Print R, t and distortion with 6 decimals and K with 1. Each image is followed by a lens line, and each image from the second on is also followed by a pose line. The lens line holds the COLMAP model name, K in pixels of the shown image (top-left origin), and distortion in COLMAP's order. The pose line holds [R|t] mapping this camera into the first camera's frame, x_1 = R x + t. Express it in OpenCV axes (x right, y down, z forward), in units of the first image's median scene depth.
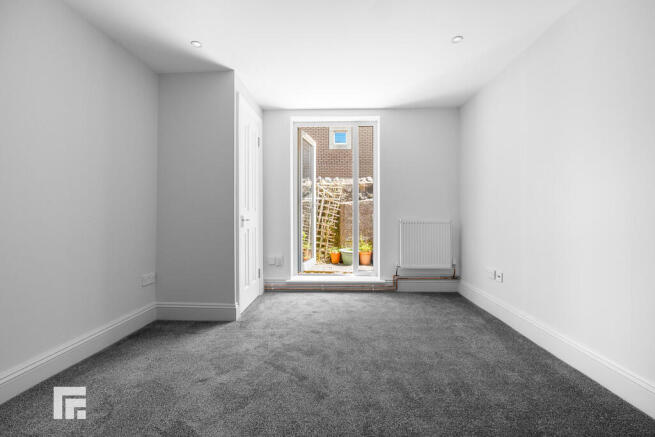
lens RADIAL K [[276.9, 0, 328.3], [0, 276.9, 214.8], [0, 0, 1]] dist [-0.000186, 0.000230]
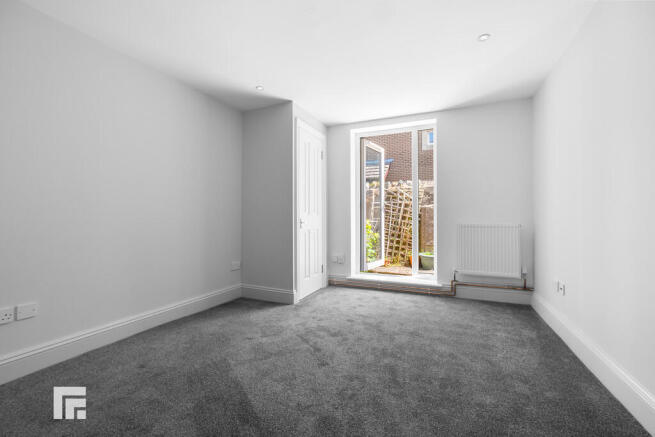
lens RADIAL K [[274.7, 0, 327.5], [0, 274.7, 218.5], [0, 0, 1]] dist [-0.000270, 0.000283]
pose [[0.930633, 0.000112, -0.365954, 0.239144], [0.000316, 0.999999, 0.001111, -0.000060], [0.365954, -0.001149, 0.930632, -0.075827]]
